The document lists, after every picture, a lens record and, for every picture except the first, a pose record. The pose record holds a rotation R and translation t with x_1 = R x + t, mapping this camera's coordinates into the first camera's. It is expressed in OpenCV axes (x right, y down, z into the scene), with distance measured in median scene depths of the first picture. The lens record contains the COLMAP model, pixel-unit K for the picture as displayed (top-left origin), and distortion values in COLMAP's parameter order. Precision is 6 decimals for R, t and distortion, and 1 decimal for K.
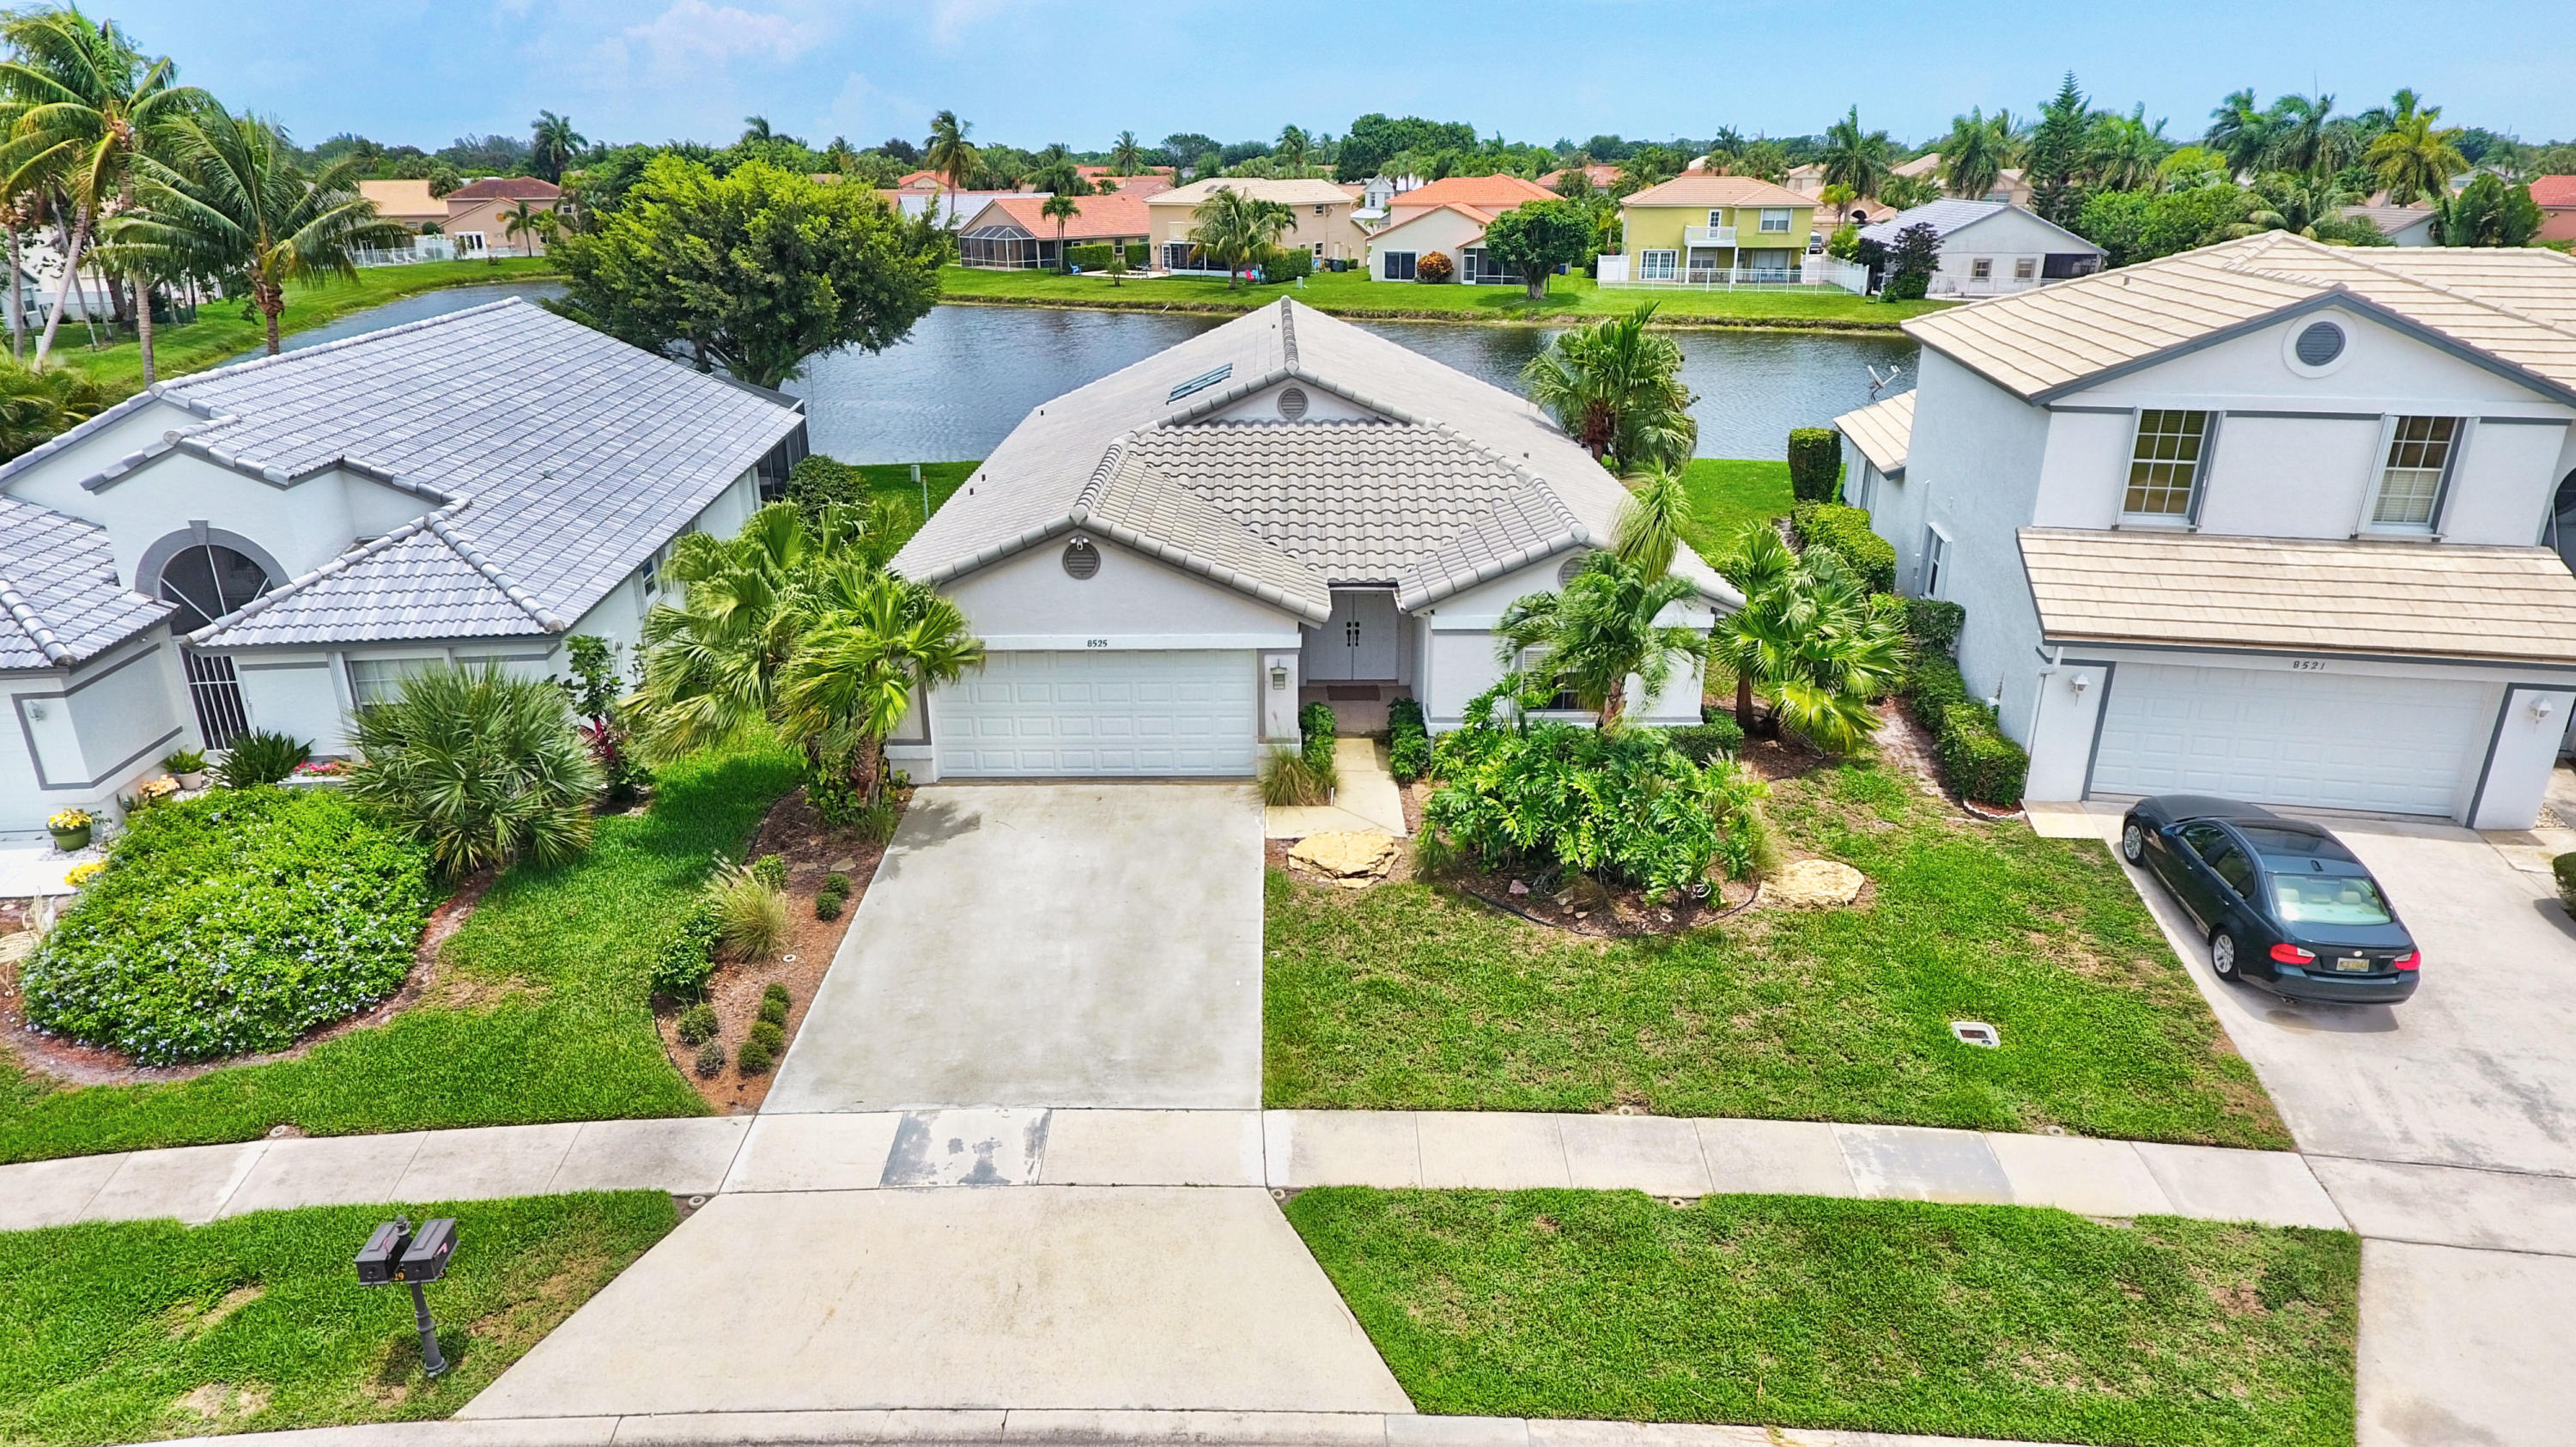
lens RADIAL K [[1520.8, 0, 1256.9], [0, 1520.8, 726.7], [0, 0, 1]] dist [-0.000934, -0.001832]
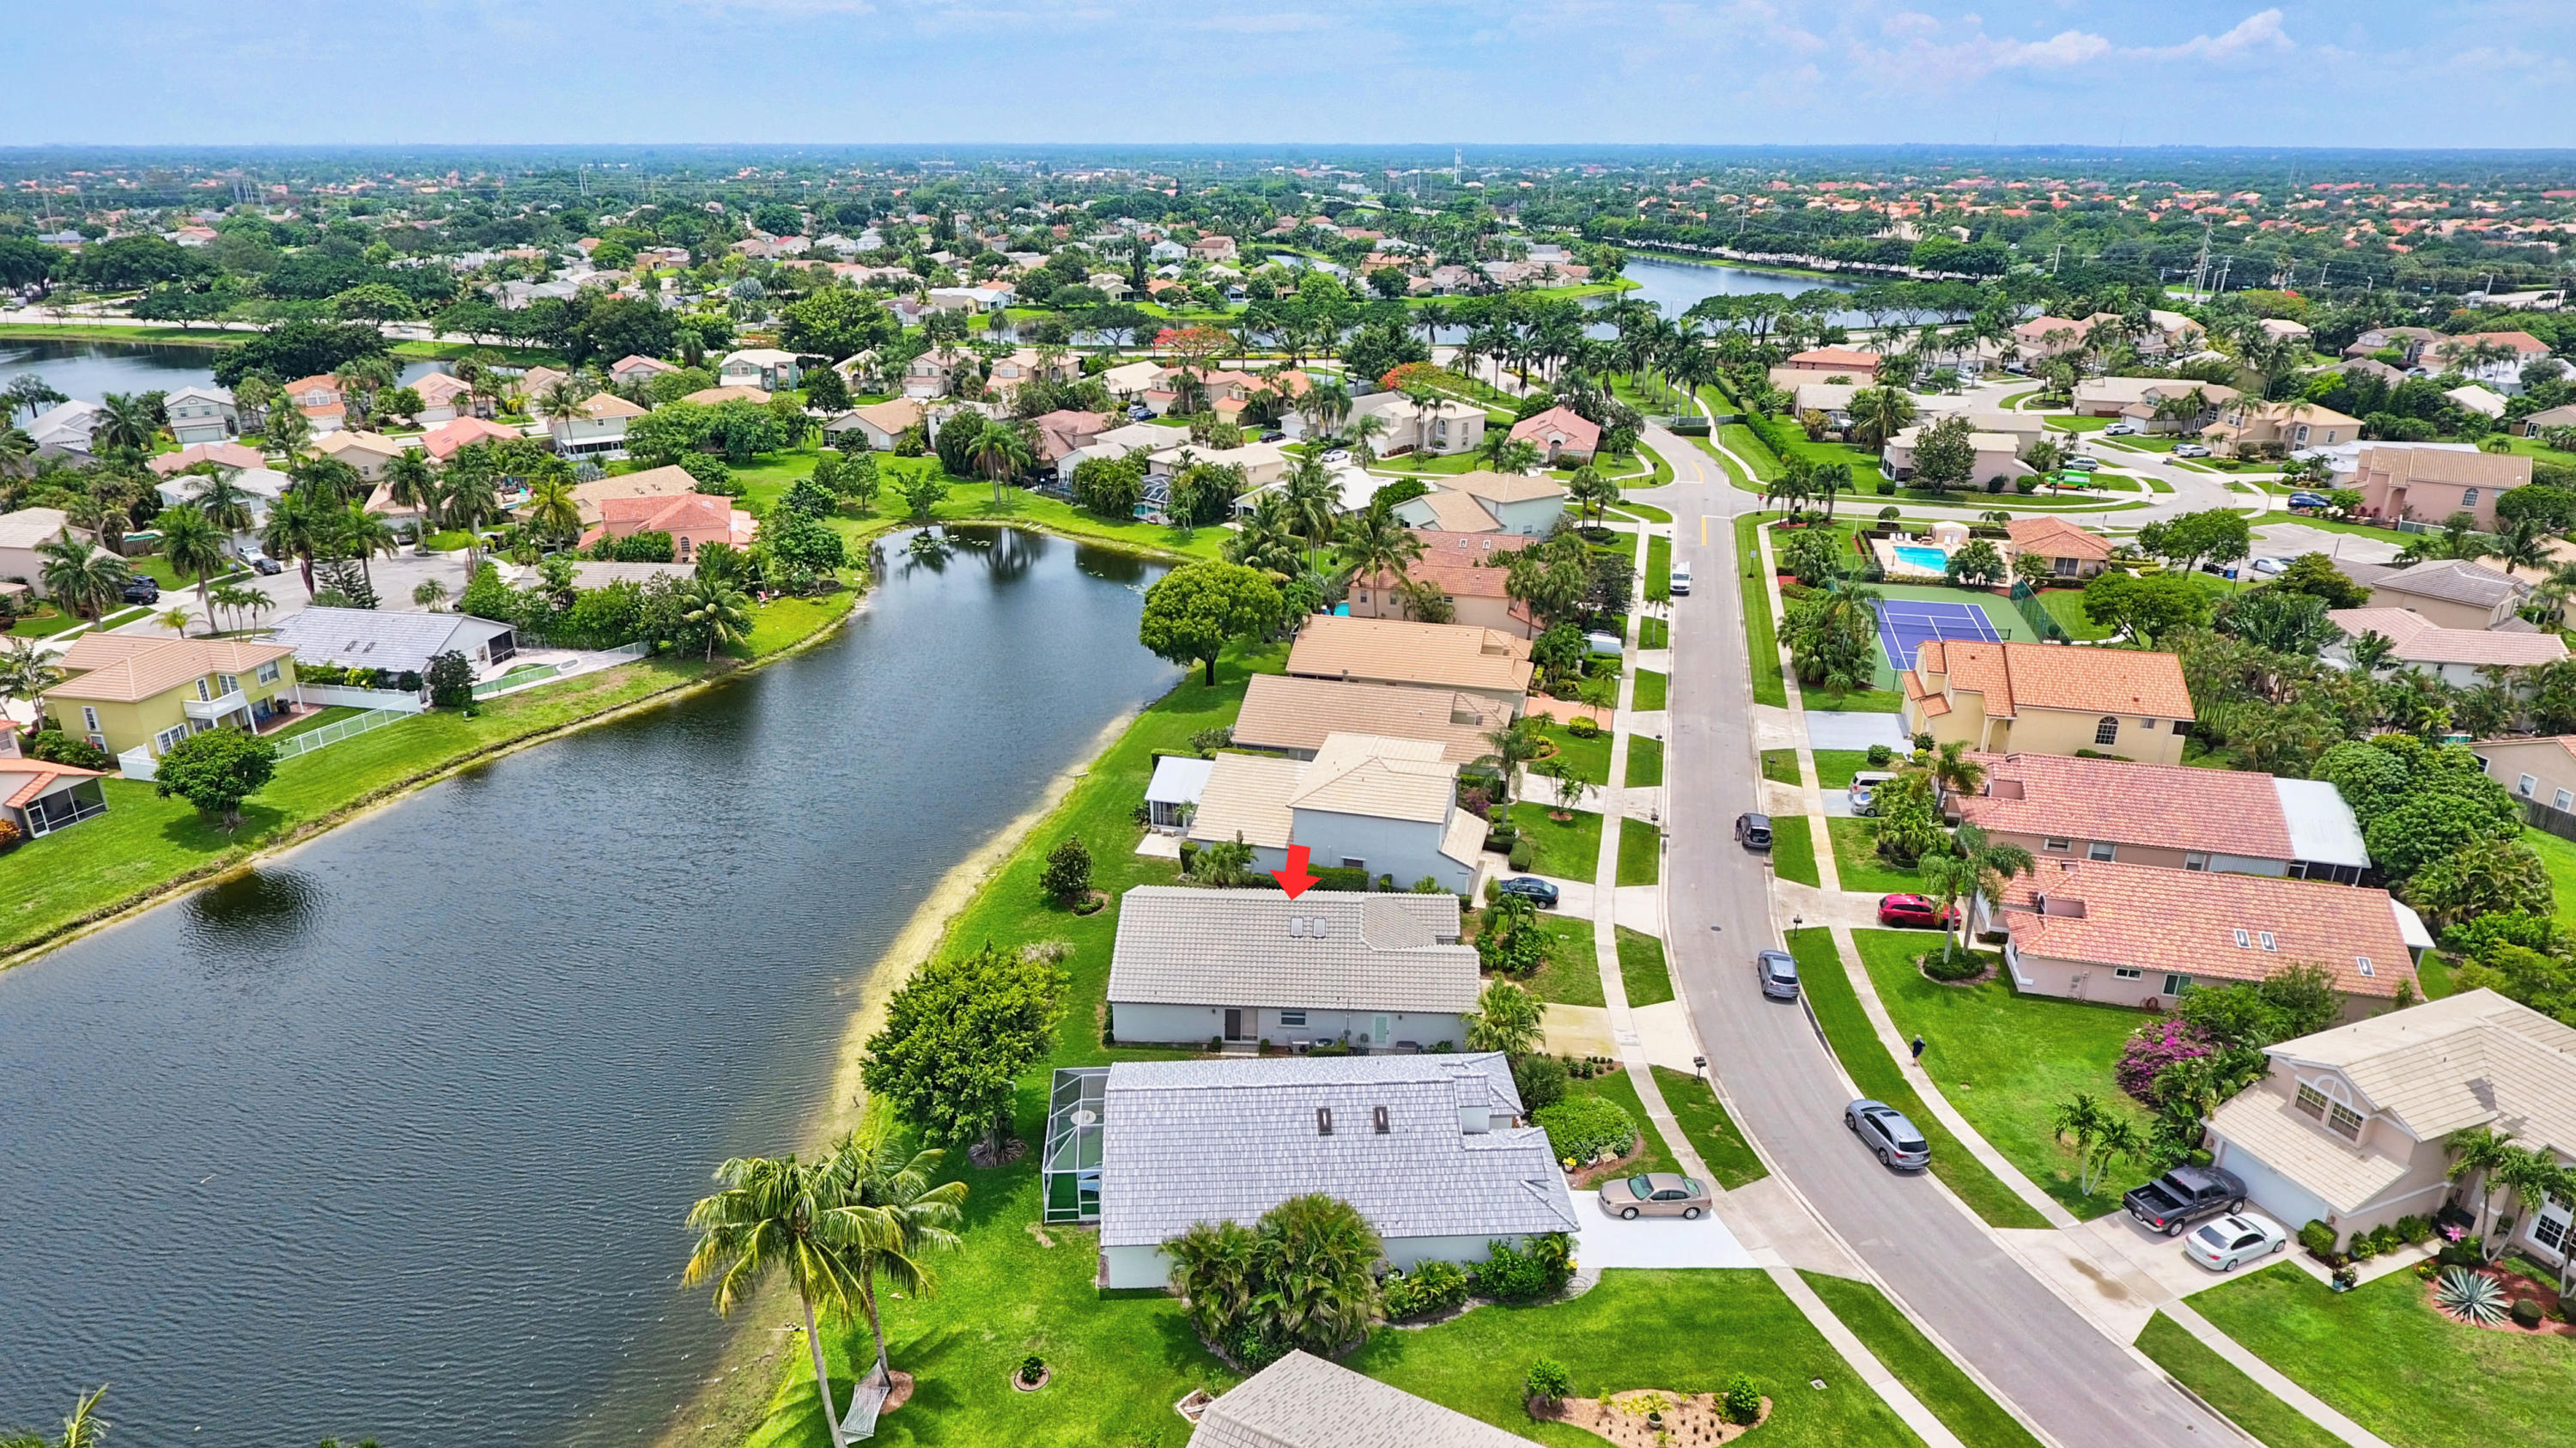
lens RADIAL K [[1520.8, 0, 1255.9], [0, 1520.8, 723.4], [0, 0, 1]] dist [-0.000557, -0.002533]
pose [[0.055380, -0.351423, 0.934577, -3.675945], [0.348602, 0.883917, 0.311717, -2.128970], [-0.935633, 0.308532, 0.171458, 0.723327]]
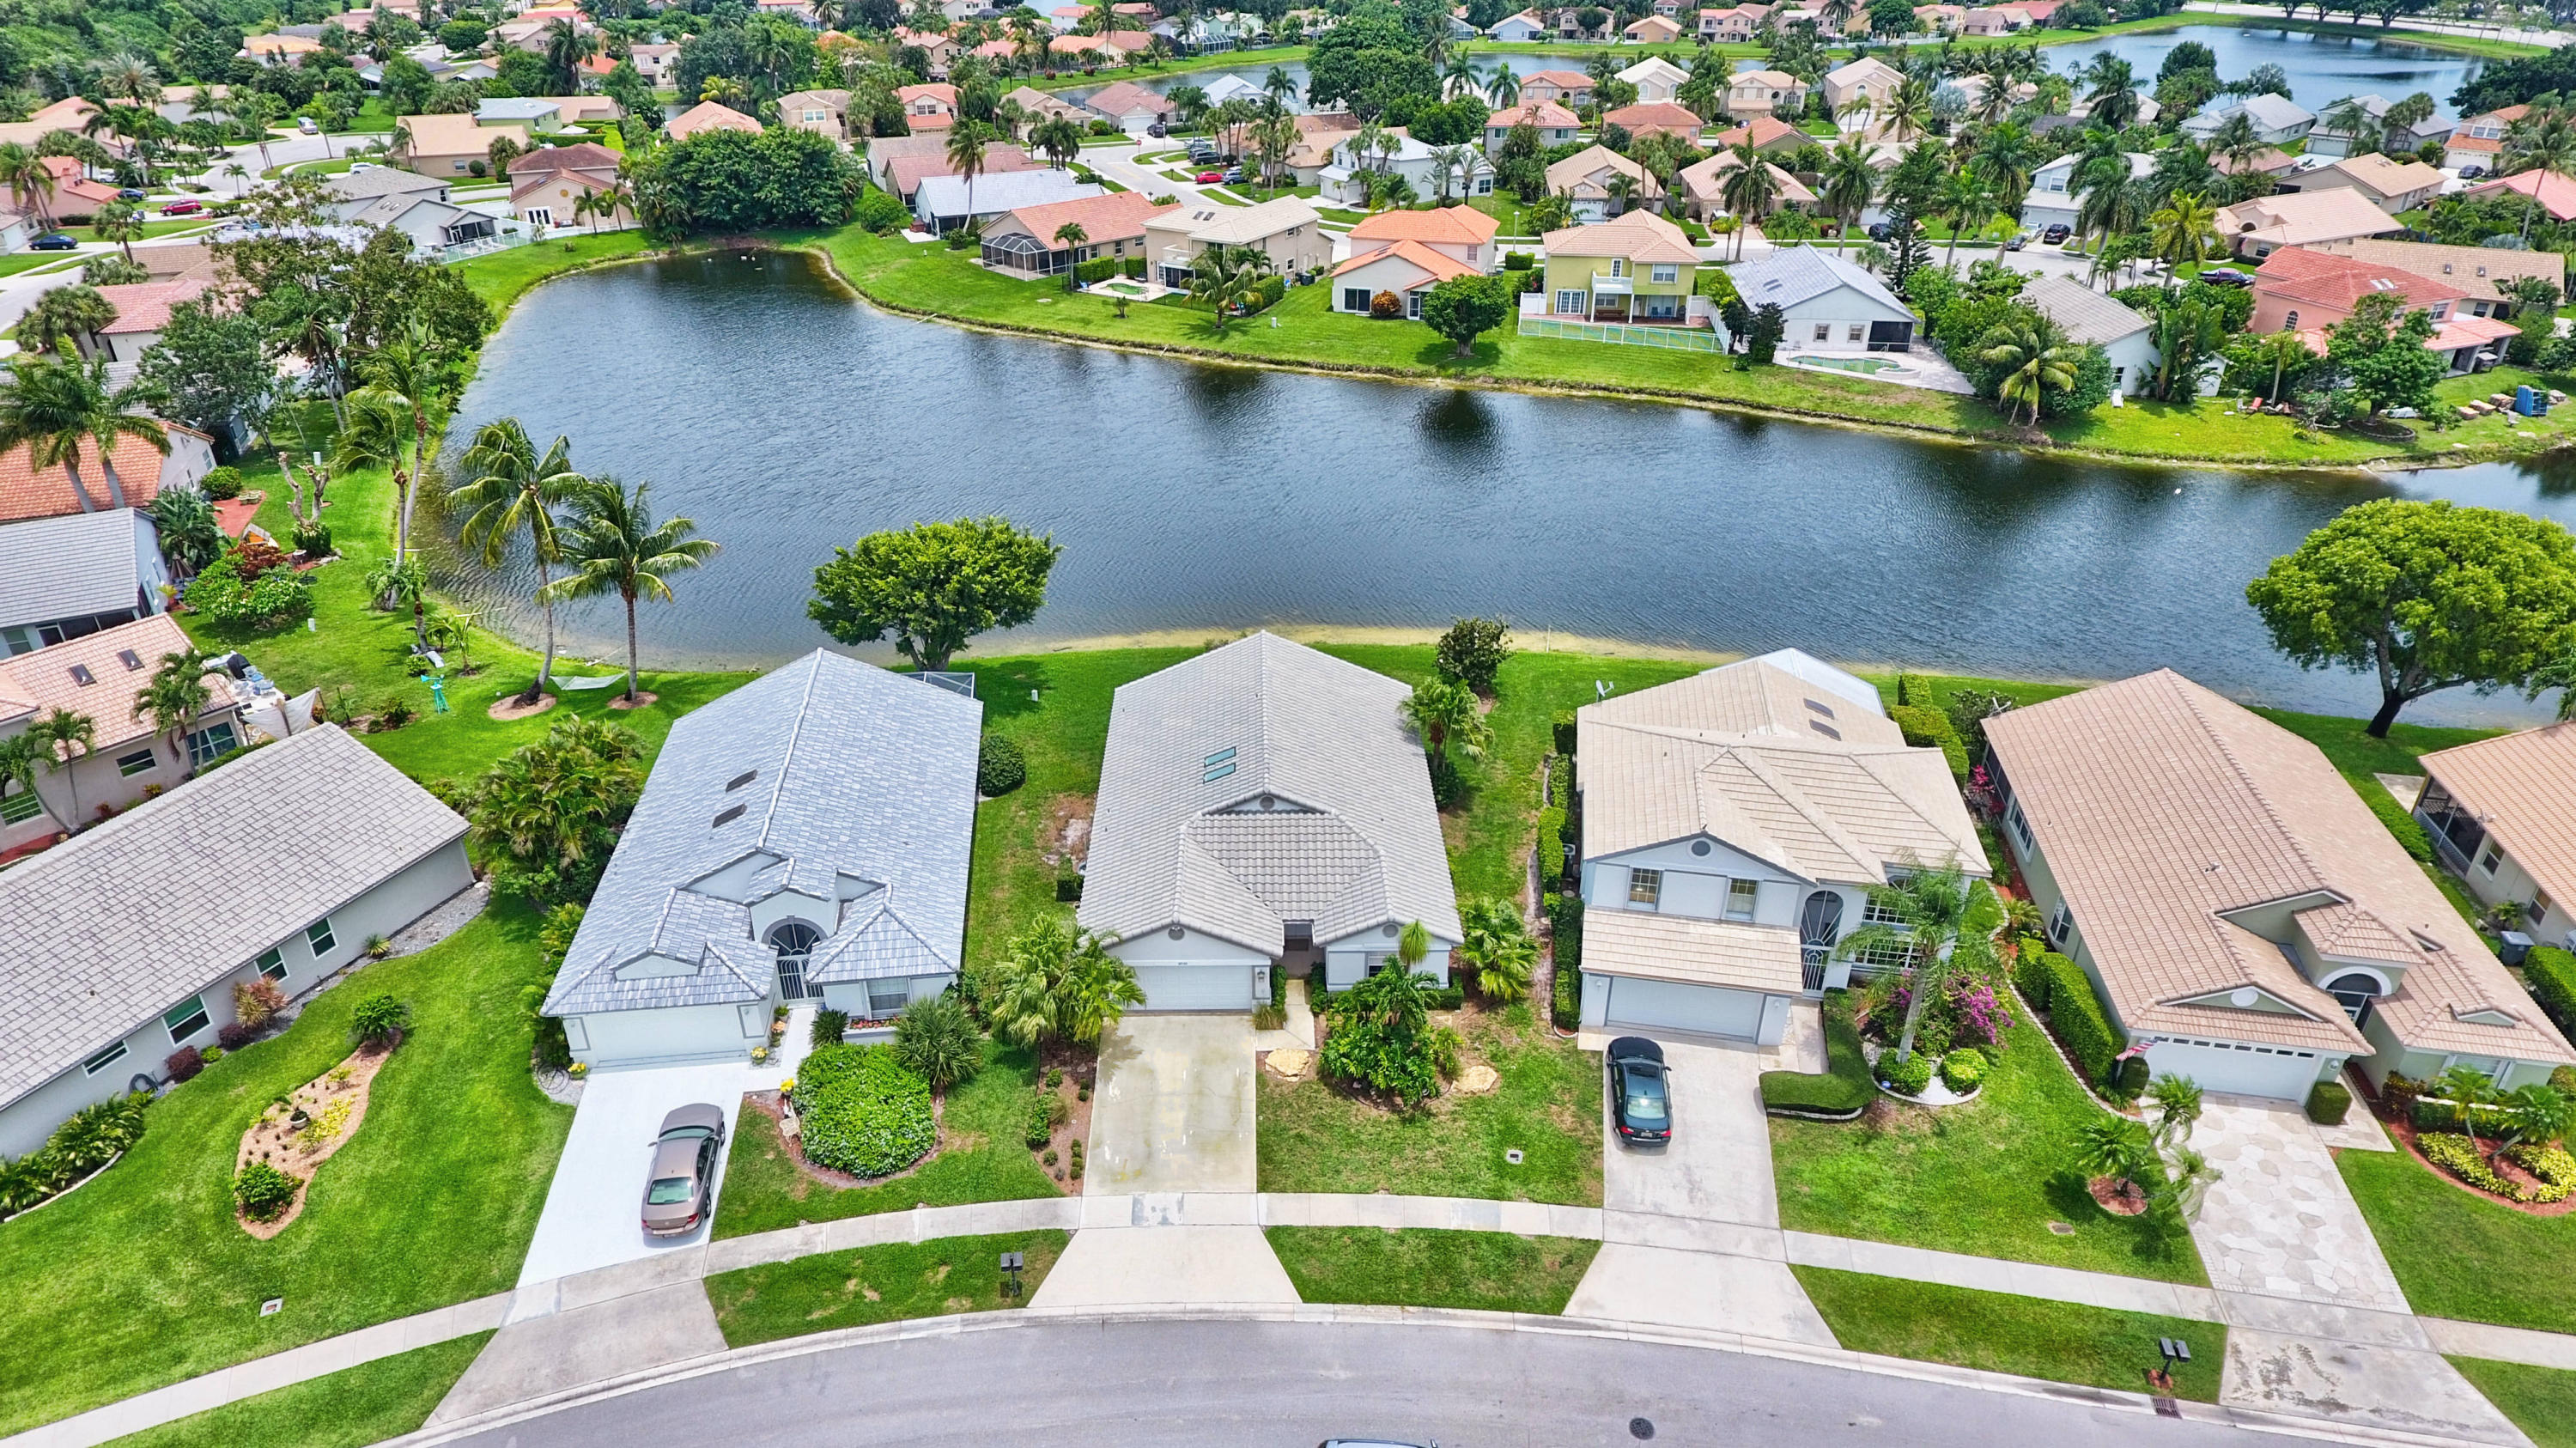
lens RADIAL K [[1520.8, 0, 1255.9], [0, 1520.8, 723.4], [0, 0, 1]] dist [-0.000557, -0.002533]
pose [[0.999894, -0.005393, 0.013521, -0.025077], [0.003412, 0.989785, 0.142528, -0.811353], [-0.014152, -0.142467, 0.989698, -1.348521]]
